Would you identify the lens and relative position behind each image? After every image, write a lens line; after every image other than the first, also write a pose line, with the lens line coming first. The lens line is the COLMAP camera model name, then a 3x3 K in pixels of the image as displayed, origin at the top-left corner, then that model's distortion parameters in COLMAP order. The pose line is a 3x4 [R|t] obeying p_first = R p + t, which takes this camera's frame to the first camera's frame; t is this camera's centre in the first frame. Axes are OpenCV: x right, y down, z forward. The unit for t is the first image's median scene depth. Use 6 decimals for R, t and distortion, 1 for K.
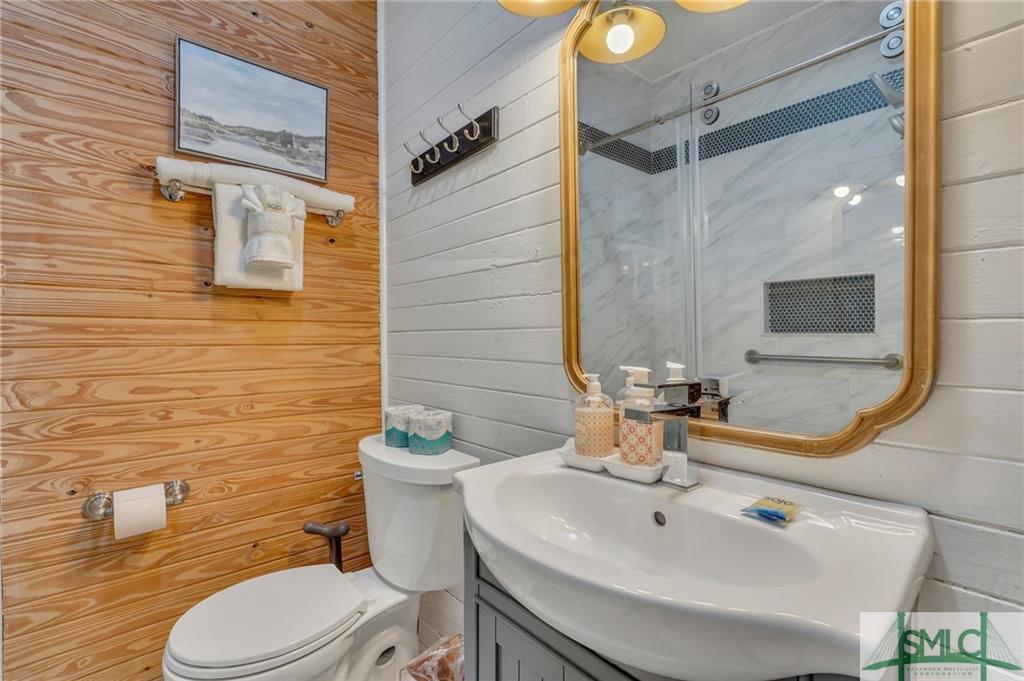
lens RADIAL K [[459.4, 0, 521.8], [0, 459.4, 342.4], [0, 0, 1]] dist [-0.015954, 0.005676]
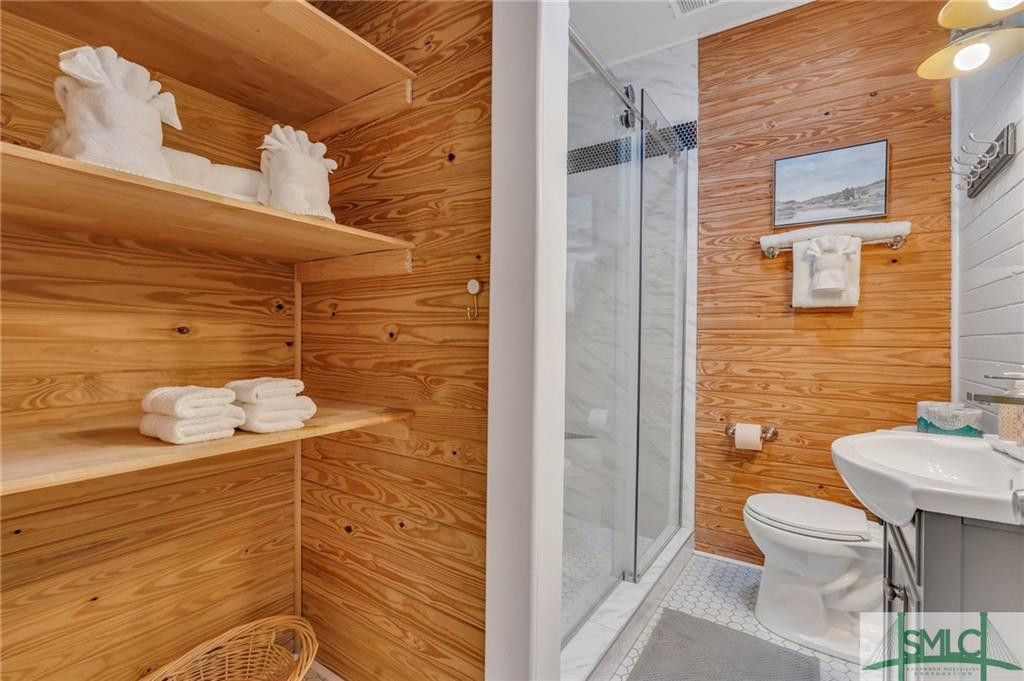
lens RADIAL K [[459.4, 0, 512.0], [0, 459.4, 341.9], [0, 0, 1]] dist [-0.015954, 0.005676]
pose [[0.262061, 0.006241, -0.965031, 0.576697], [-0.018814, 0.999822, 0.001357, 0.009345], [0.964868, 0.017800, 0.262132, -0.335244]]
